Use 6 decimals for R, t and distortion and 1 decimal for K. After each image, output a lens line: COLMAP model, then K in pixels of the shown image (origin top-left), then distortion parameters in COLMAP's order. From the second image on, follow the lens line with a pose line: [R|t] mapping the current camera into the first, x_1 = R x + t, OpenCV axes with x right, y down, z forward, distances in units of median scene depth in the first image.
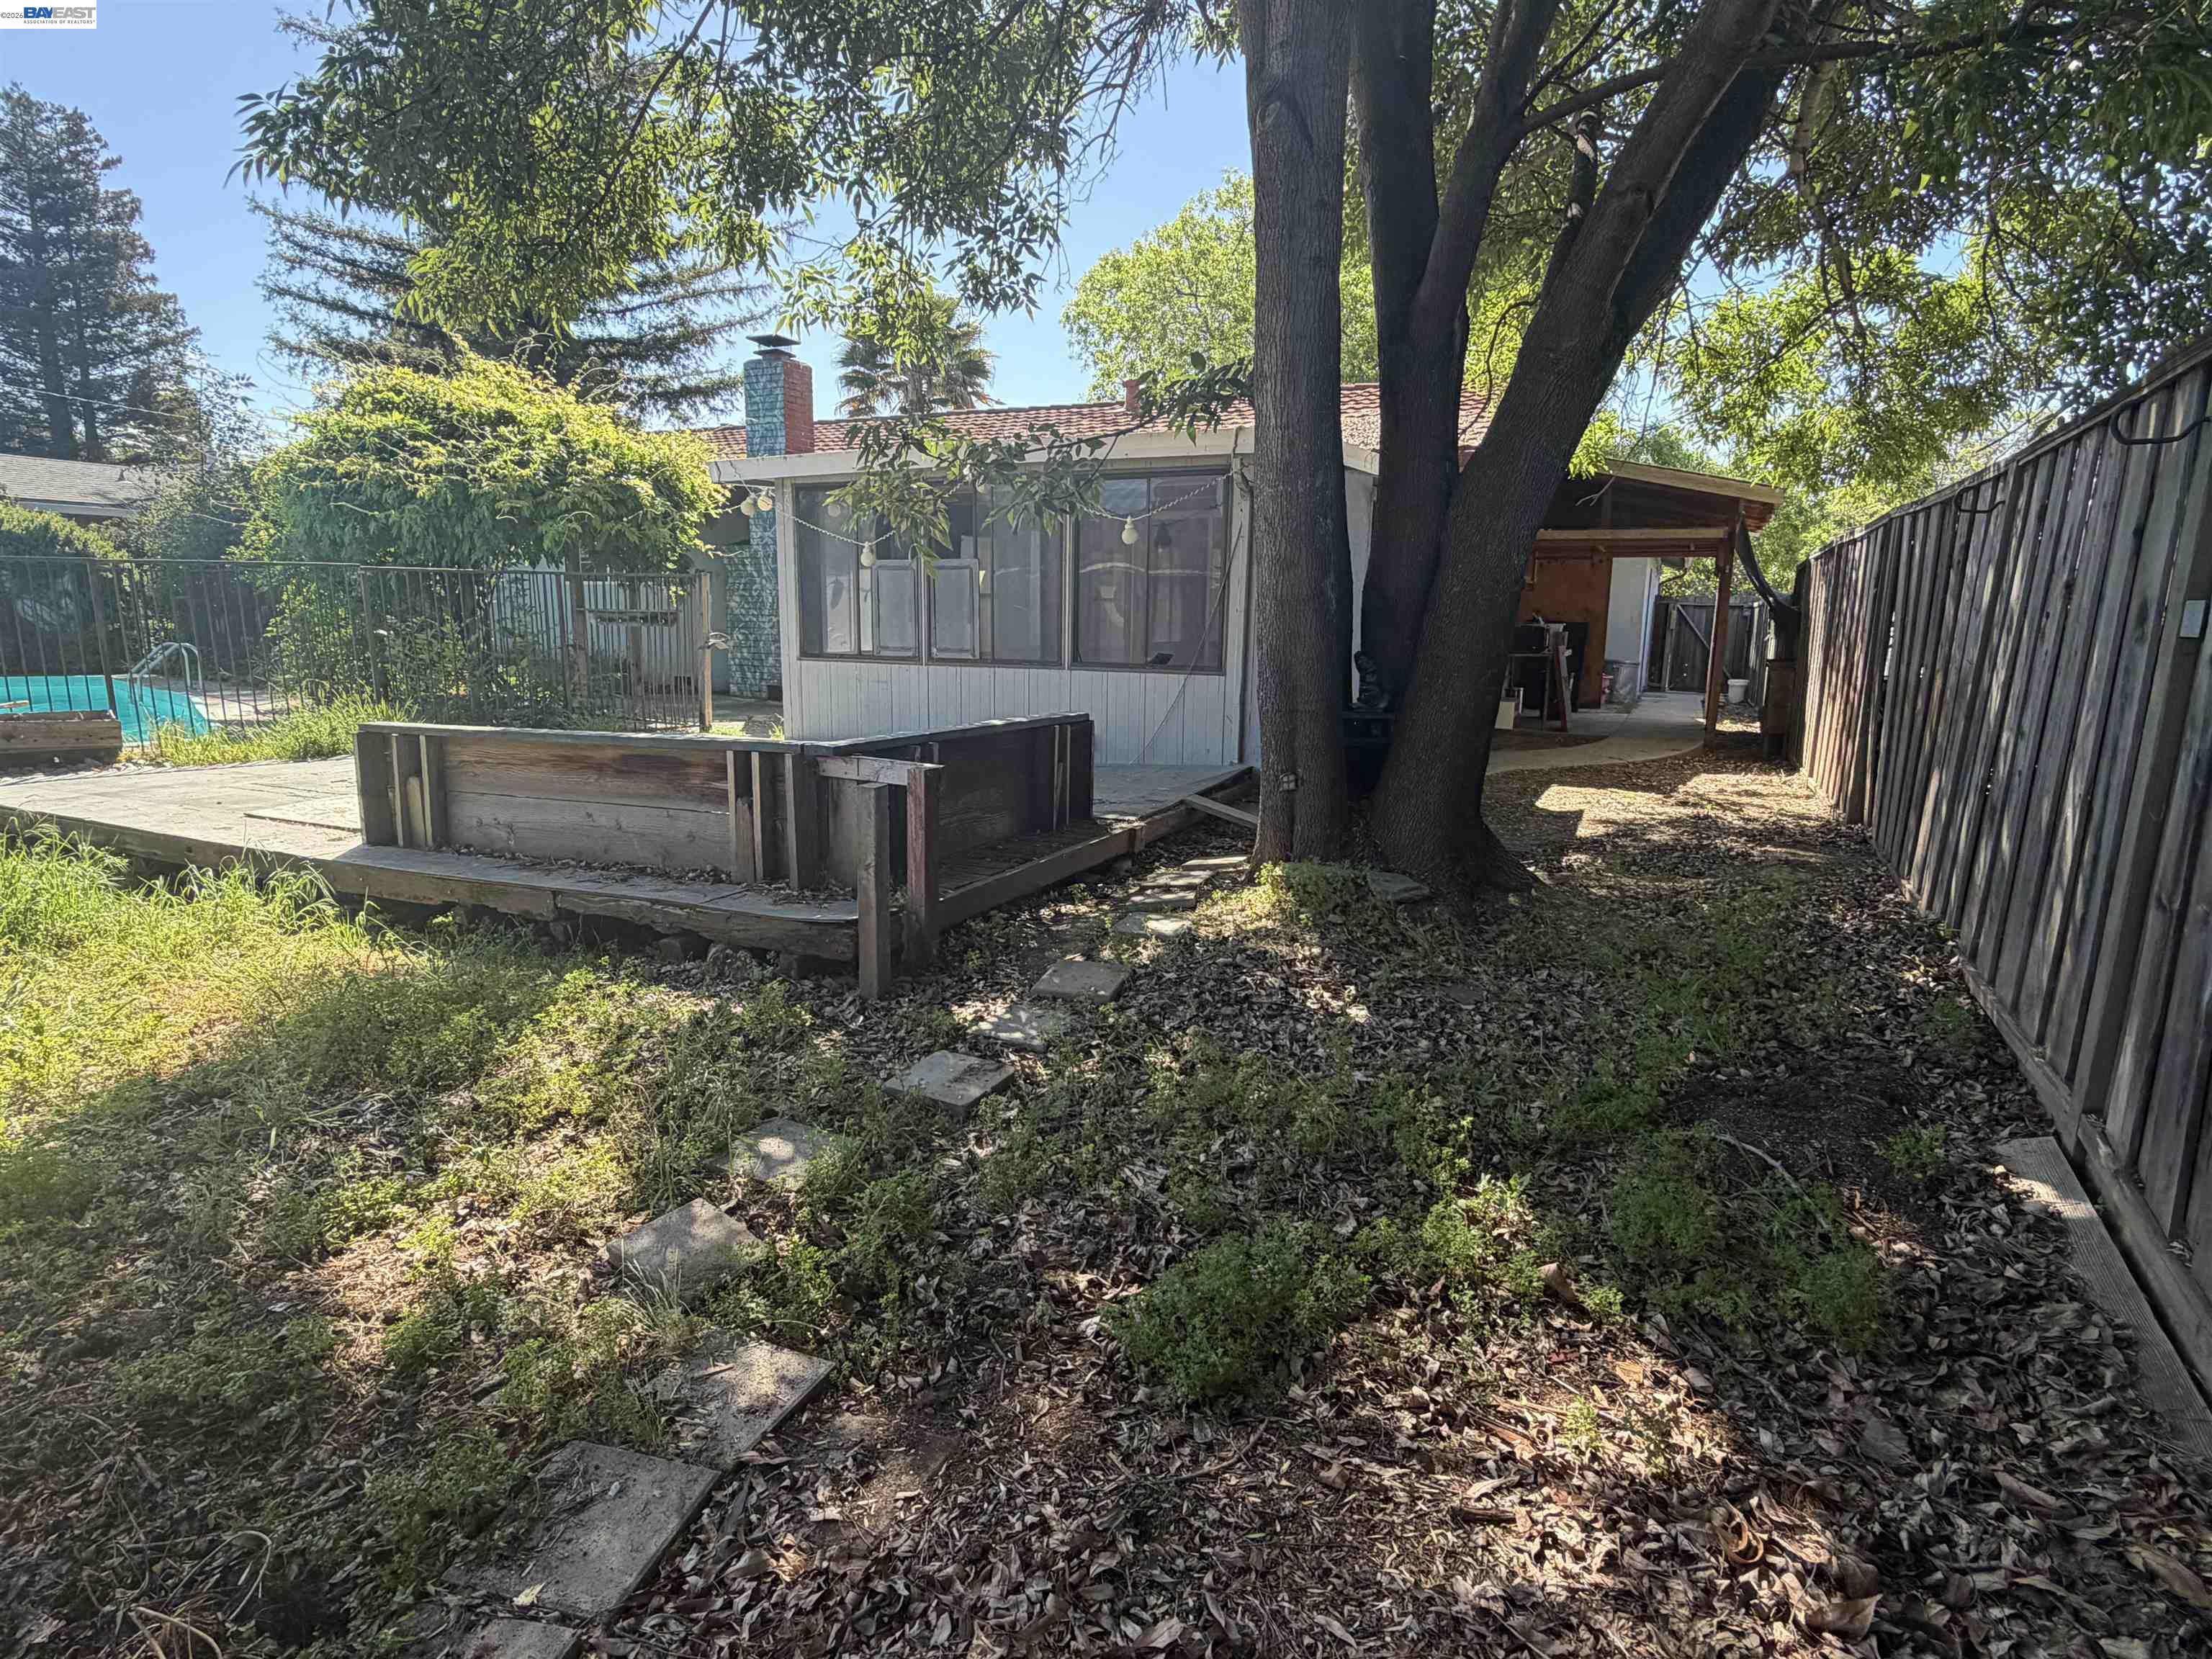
lens RADIAL K [[1178.6, 0, 1106.6], [0, 1178.6, 830.5], [0, 0, 1]] dist [-0.003745, 0.001111]
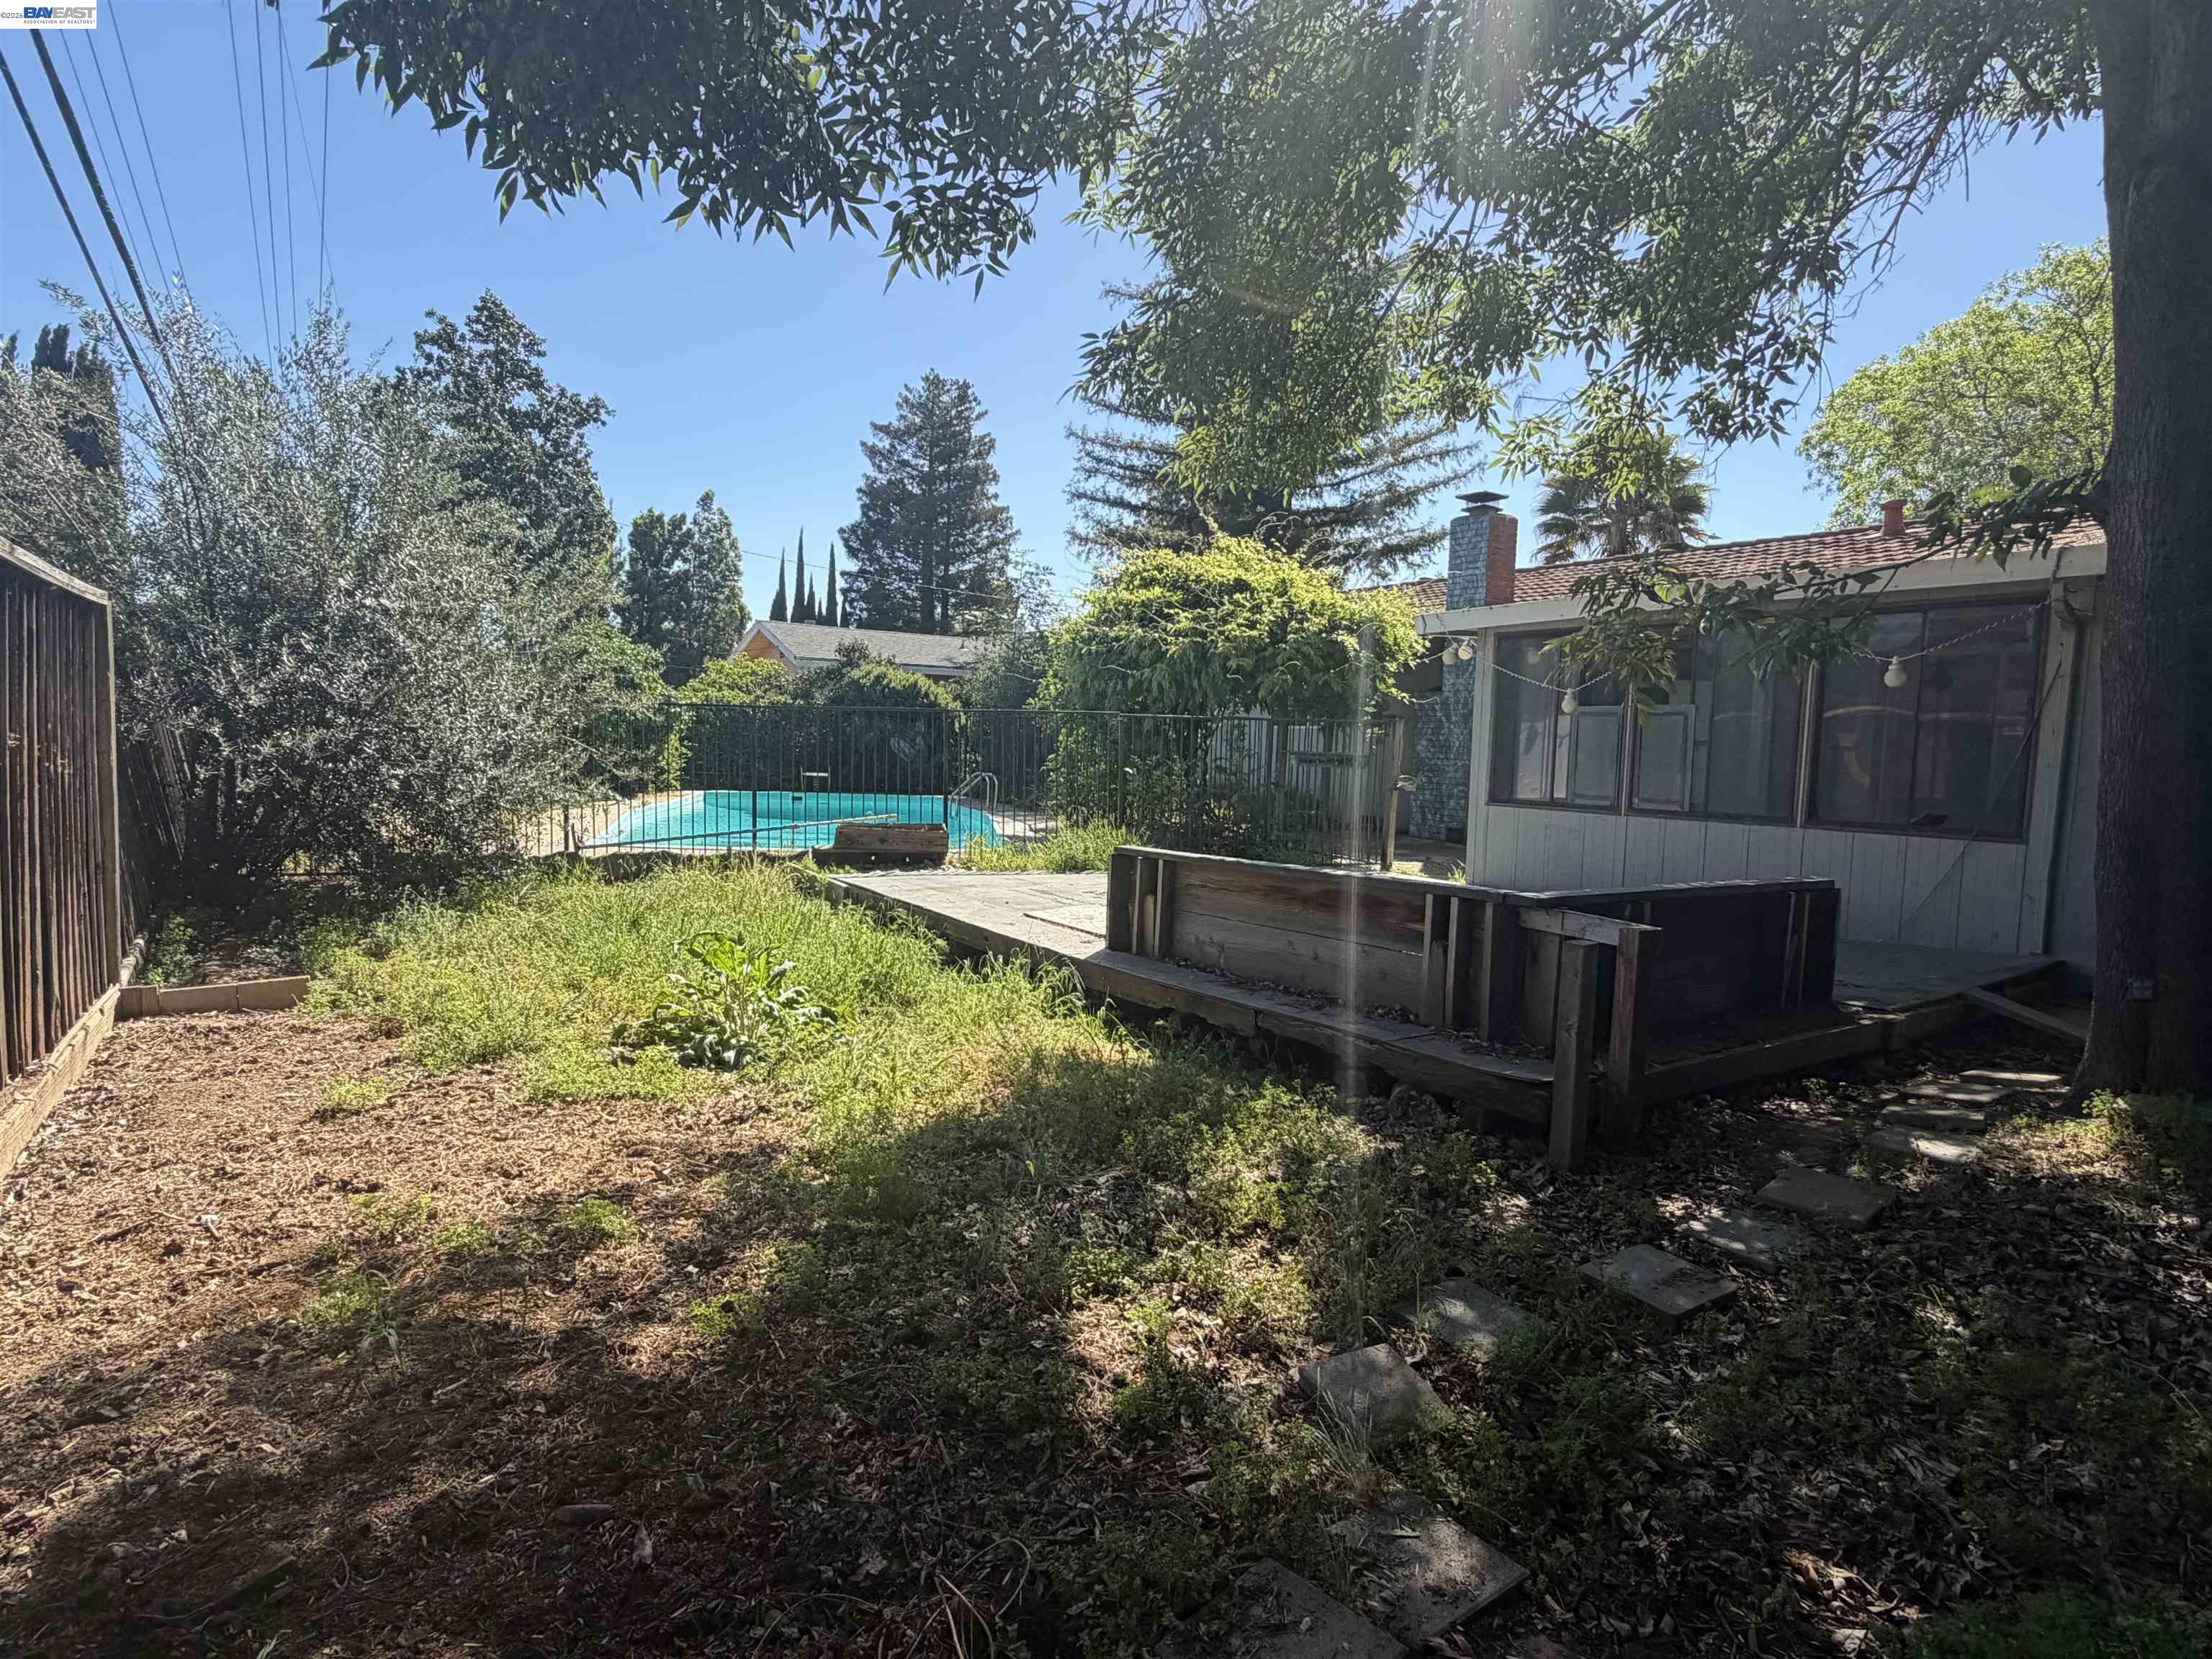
lens RADIAL K [[1178.6, 0, 1112.9], [0, 1178.6, 838.4], [0, 0, 1]] dist [-0.003745, 0.001111]
pose [[0.853970, 0.052154, -0.517702, -0.022584], [-0.109820, 0.990616, -0.081358, -0.001869], [0.508601, 0.126331, 0.851684, -0.008063]]
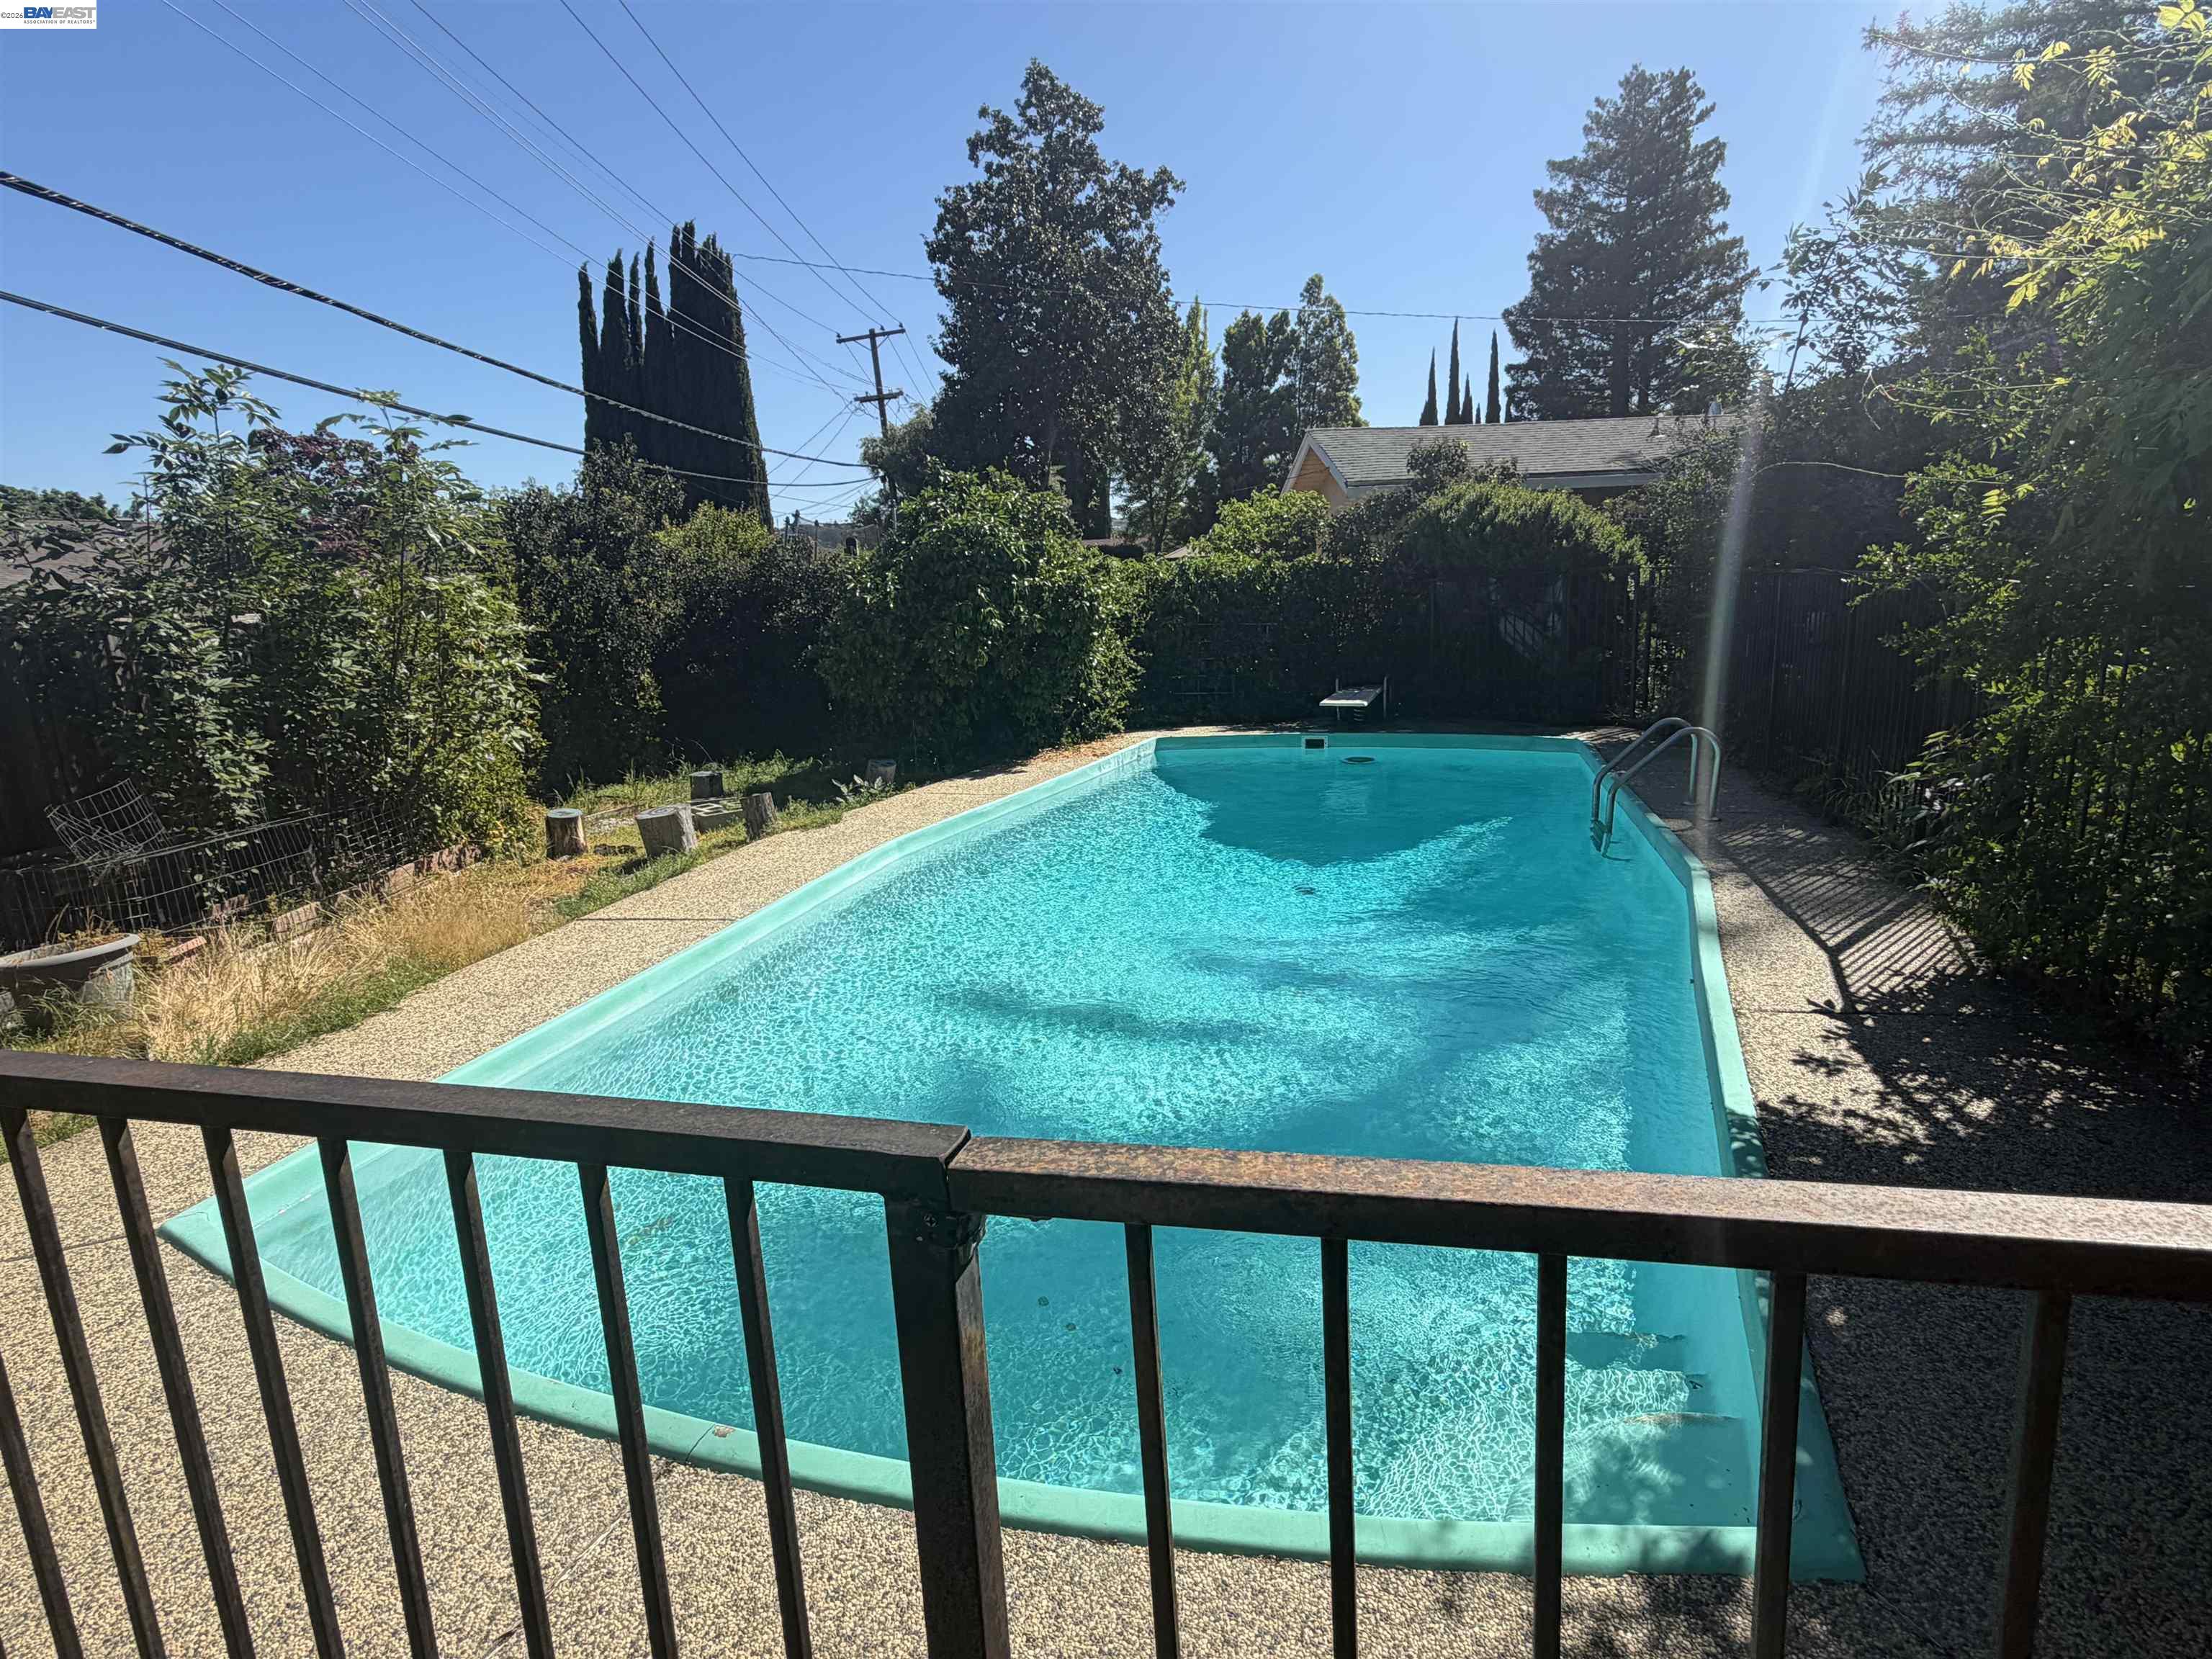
lens RADIAL K [[1178.6, 0, 1108.9], [0, 1178.6, 828.0], [0, 0, 1]] dist [-0.003745, 0.001111]
pose [[0.446067, 0.153217, -0.881787, -0.997479], [-0.112602, 0.987016, 0.114540, -0.330799], [0.887888, 0.048198, 0.457528, 1.227221]]
